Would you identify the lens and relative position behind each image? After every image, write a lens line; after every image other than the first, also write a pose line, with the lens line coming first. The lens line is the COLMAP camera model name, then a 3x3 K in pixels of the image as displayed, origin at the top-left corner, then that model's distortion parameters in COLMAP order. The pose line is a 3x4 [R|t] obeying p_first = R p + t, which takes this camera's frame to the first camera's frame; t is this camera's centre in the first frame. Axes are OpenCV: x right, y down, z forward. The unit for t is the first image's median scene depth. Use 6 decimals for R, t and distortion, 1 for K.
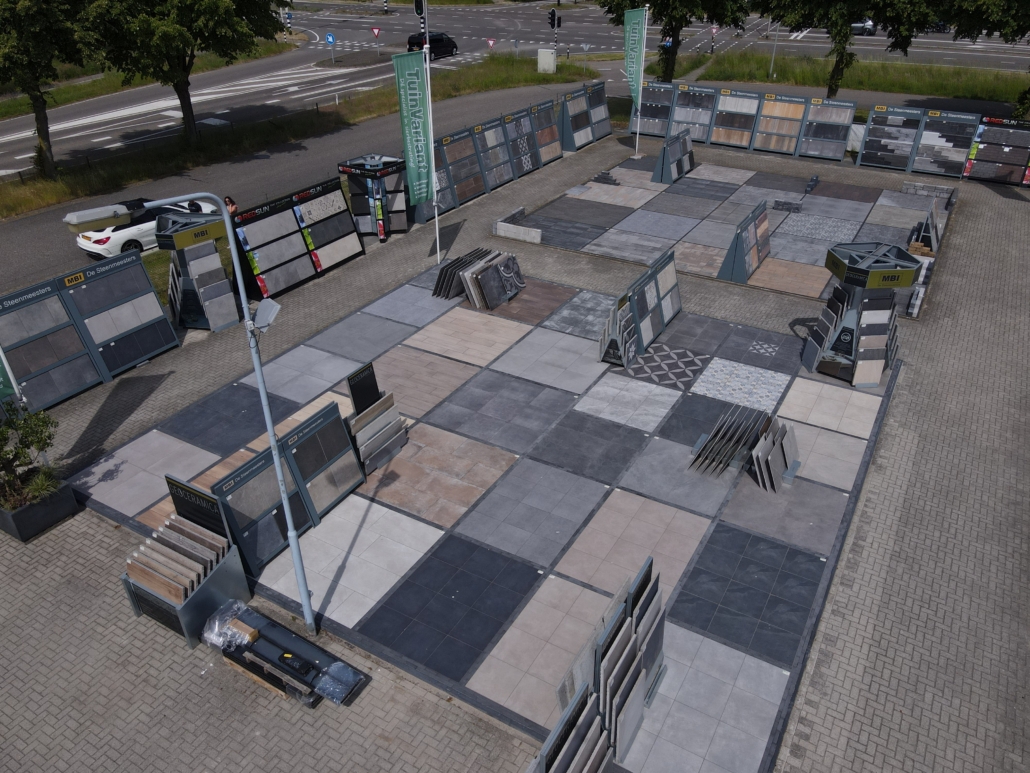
lens RADIAL K [[758.9, 0, 517.2], [0, 758.9, 387.6], [0, 0, 1]] dist [-0.000817, 0.030917]
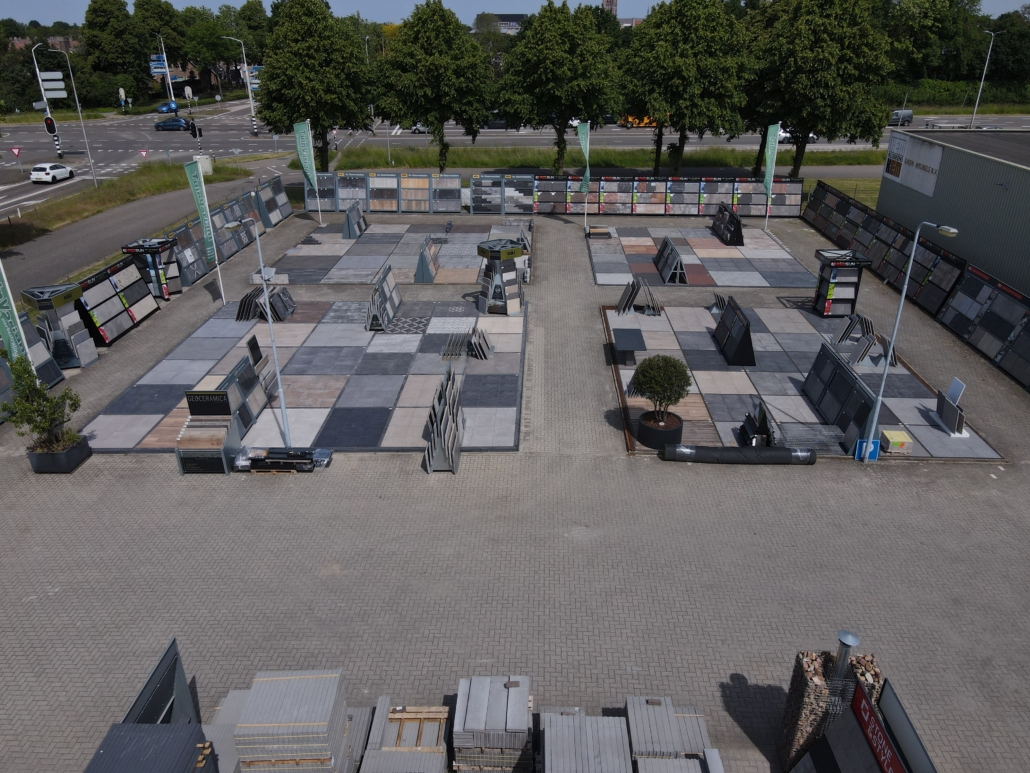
lens RADIAL K [[758.9, 0, 517.2], [0, 758.9, 387.6], [0, 0, 1]] dist [-0.000817, 0.030917]
pose [[0.878245, -0.206391, 0.431379, -0.289428], [0.252426, 0.966238, -0.051621, 0.211349], [-0.406161, 0.154227, 0.900693, -0.502388]]
